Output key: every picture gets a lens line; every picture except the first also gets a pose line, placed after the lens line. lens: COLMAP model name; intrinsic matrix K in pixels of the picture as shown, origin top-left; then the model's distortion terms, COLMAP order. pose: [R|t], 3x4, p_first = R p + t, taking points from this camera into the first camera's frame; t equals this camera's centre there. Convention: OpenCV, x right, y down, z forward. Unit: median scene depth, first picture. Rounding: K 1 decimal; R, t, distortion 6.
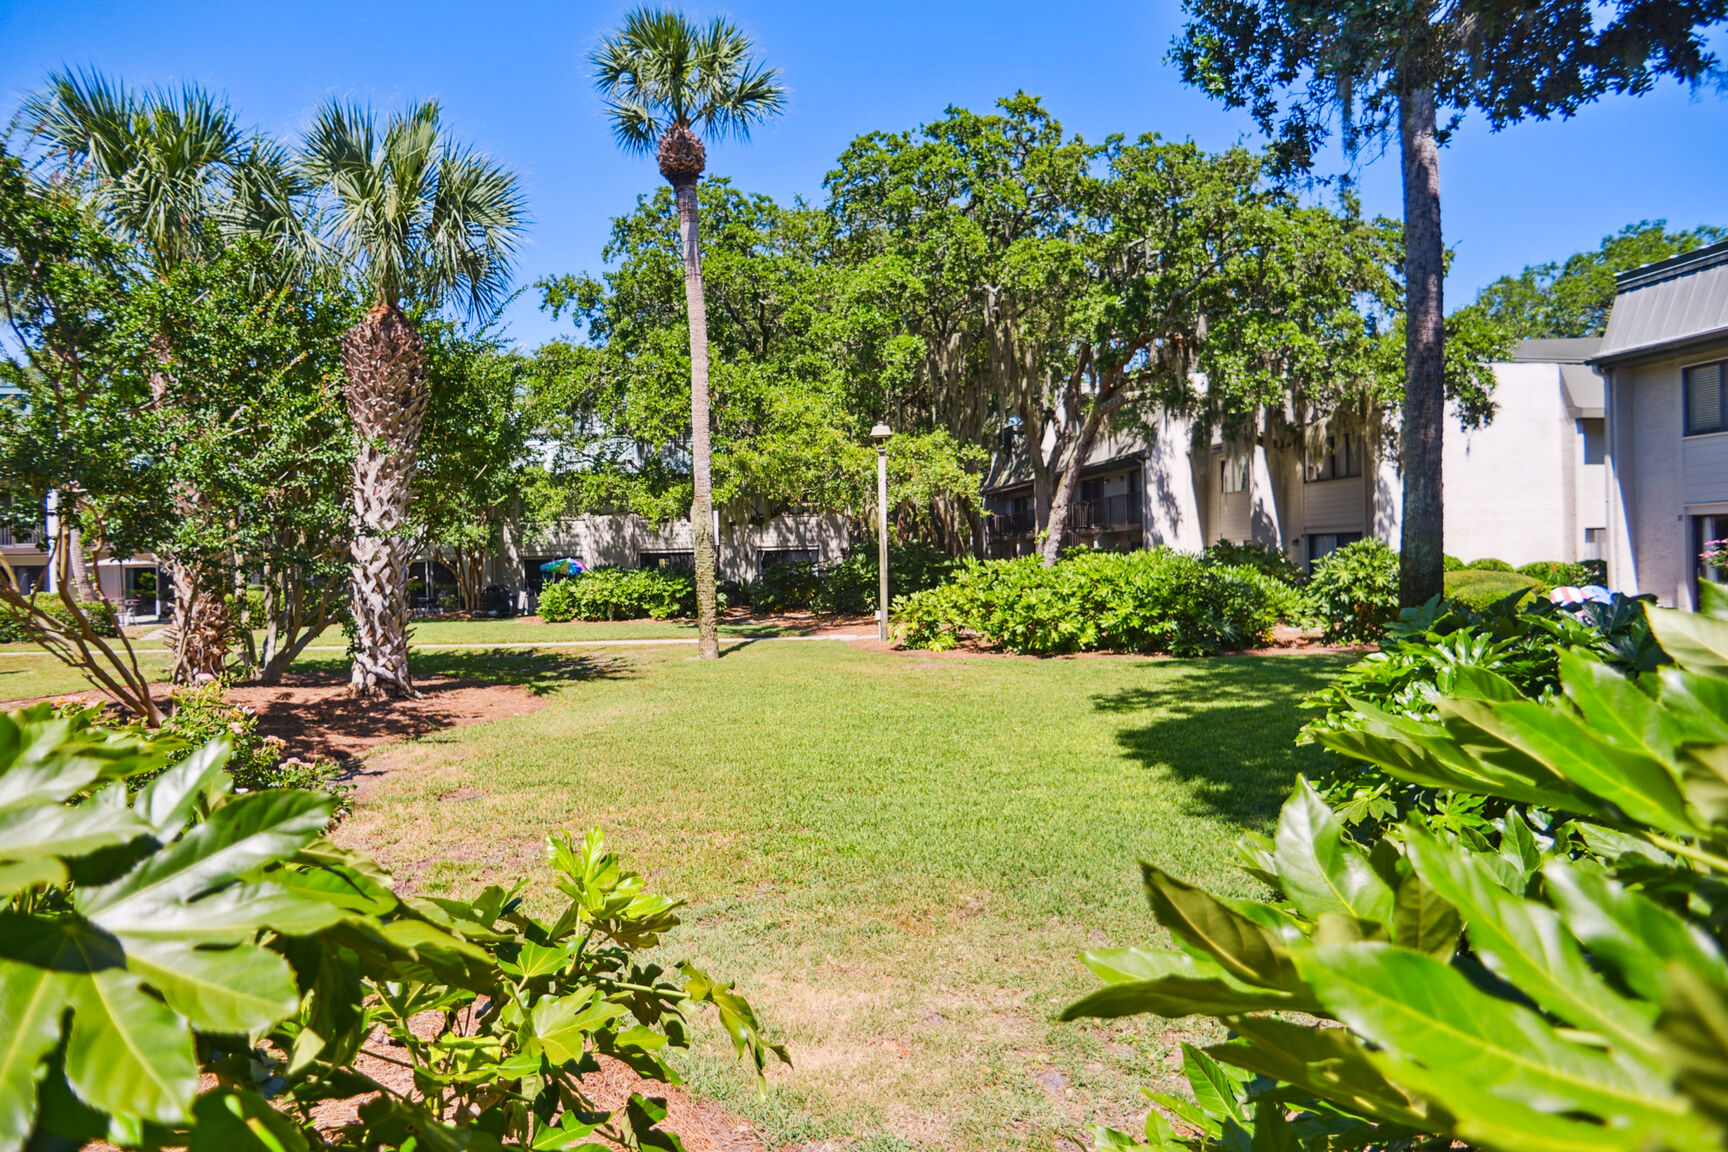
lens RADIAL K [[1007.2, 0, 856.2], [0, 1007.2, 548.7], [0, 0, 1]] dist [-0.050044, 0.039662]
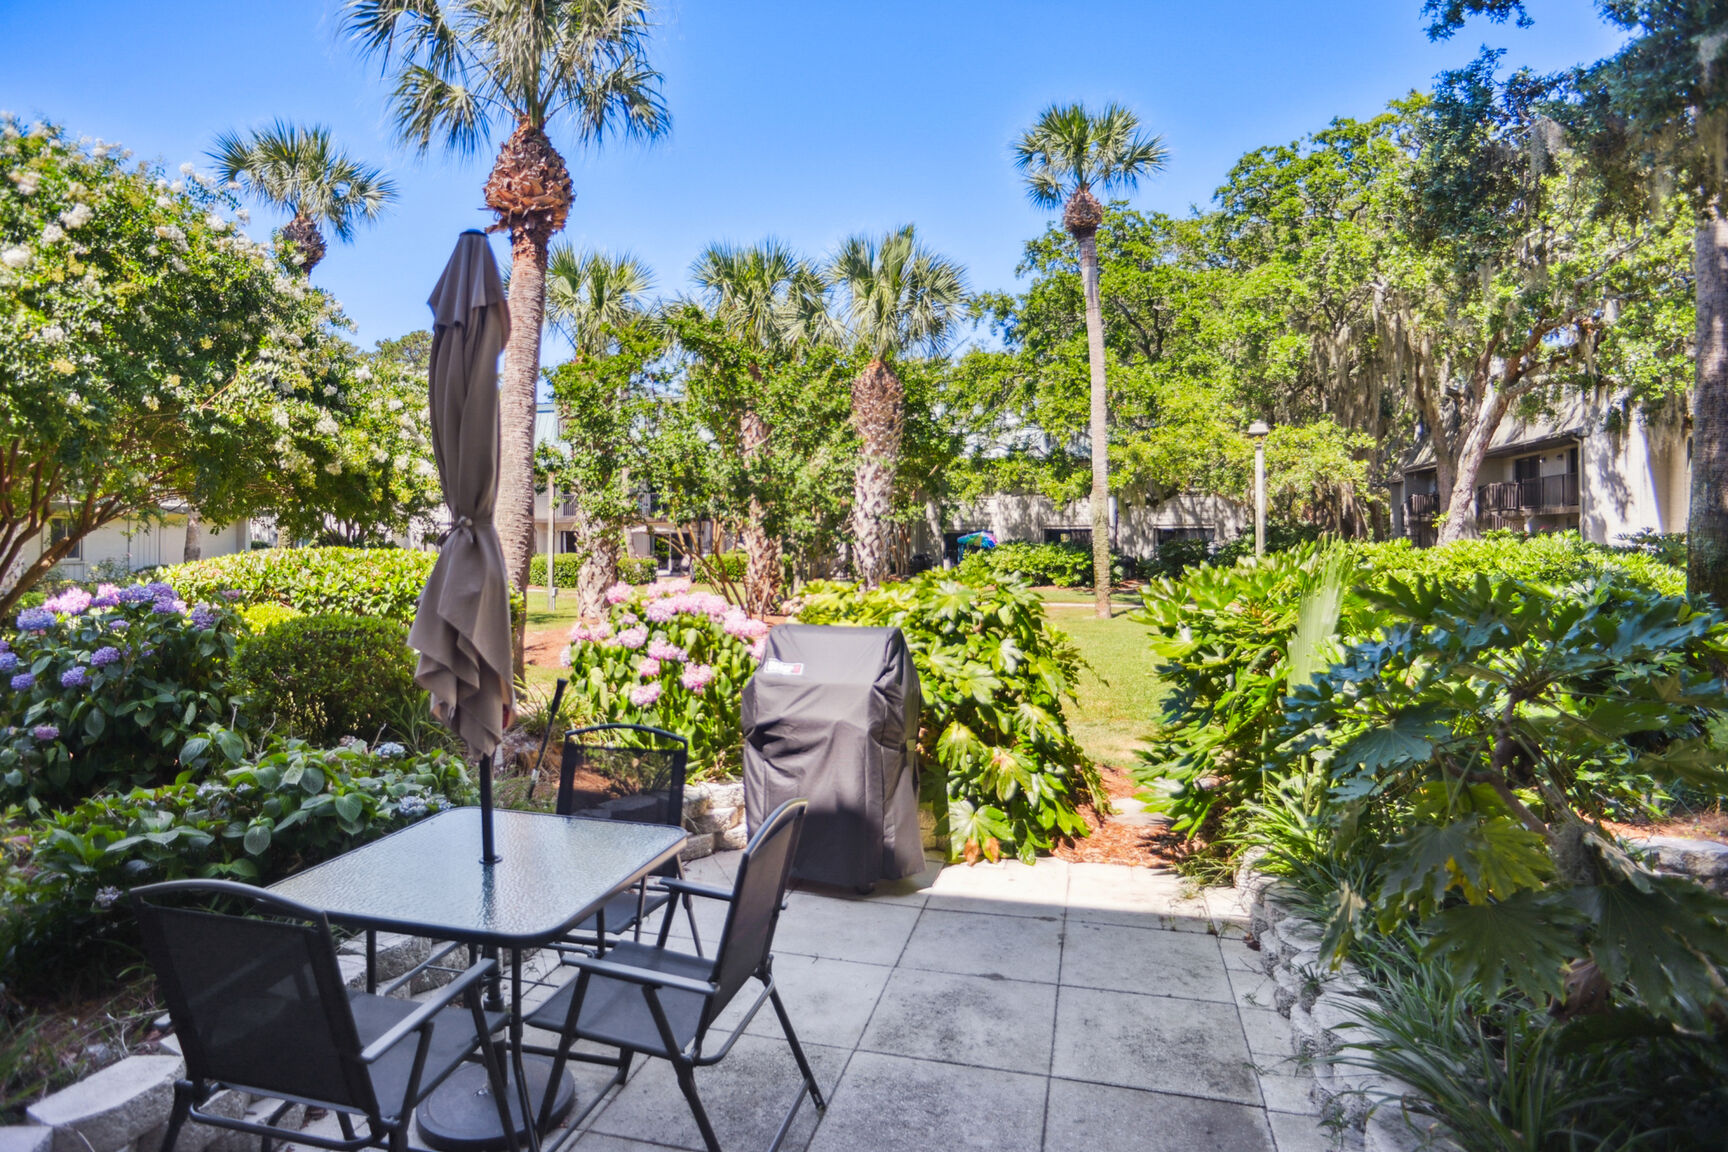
lens RADIAL K [[987.6, 0, 811.5], [0, 987.6, 514.9], [0, 0, 1]] dist [-0.084789, 0.045085]
pose [[0.903756, 0.011305, -0.427898, 0.028736], [-0.014784, 0.999879, -0.004809, -0.003827], [0.427792, 0.010672, 0.903814, -0.158082]]
